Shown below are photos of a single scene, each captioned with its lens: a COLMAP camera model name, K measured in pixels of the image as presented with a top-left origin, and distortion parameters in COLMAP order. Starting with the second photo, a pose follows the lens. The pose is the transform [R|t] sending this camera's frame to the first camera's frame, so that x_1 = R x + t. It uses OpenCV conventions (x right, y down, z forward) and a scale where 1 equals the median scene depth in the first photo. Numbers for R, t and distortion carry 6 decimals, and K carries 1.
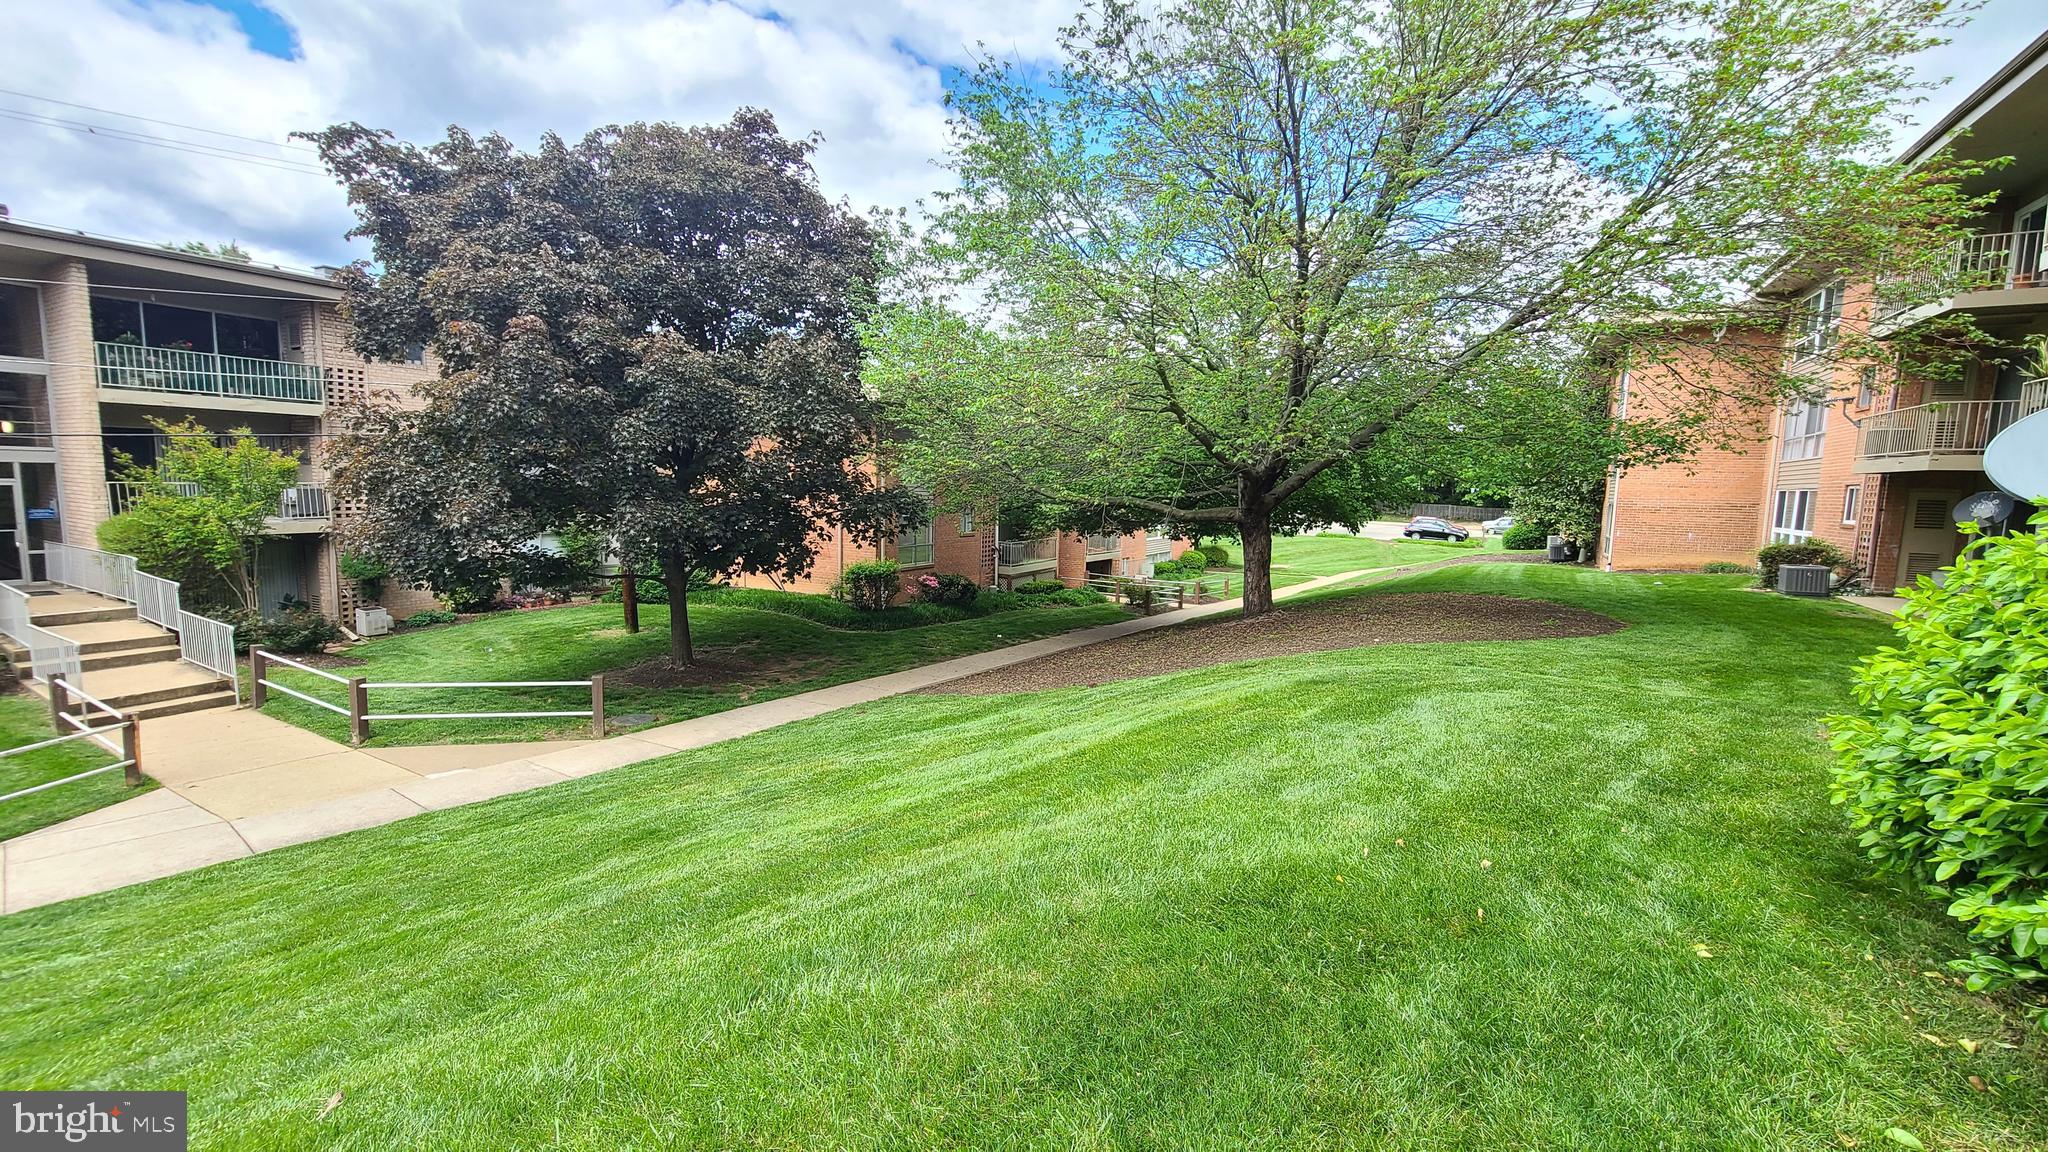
lens RADIAL K [[831.5, 0, 1031.9], [0, 831.5, 577.3], [0, 0, 1]] dist [-0.000593, -0.000626]
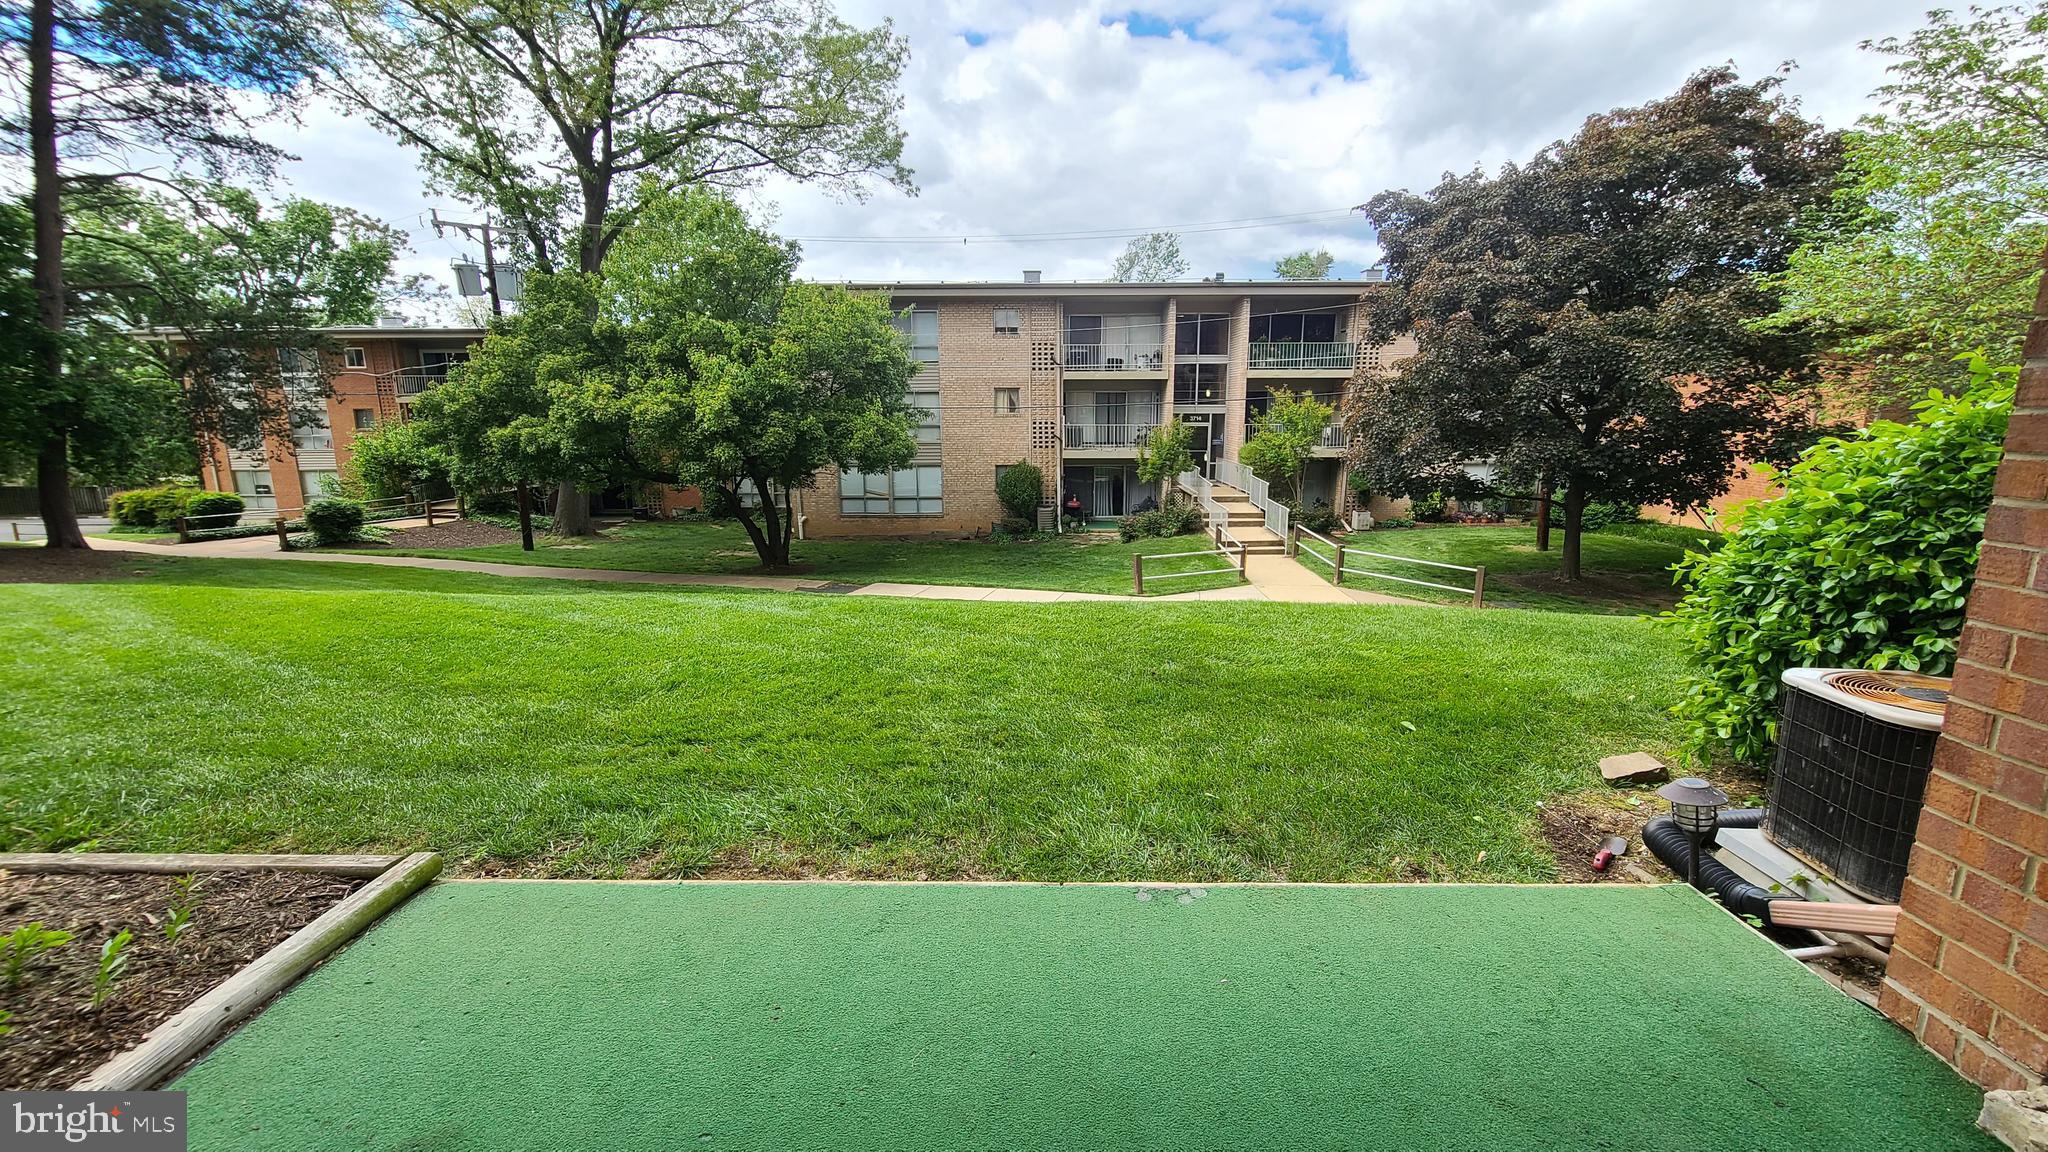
lens RADIAL K [[827.1, 0, 1043.4], [0, 827.1, 579.4], [0, 0, 1]] dist [-0.000251, -0.000403]
pose [[0.487962, 0.153770, -0.859214, 0.236158], [-0.083794, 0.988066, 0.129243, 0.019586], [0.868834, 0.008931, 0.495023, -0.240279]]
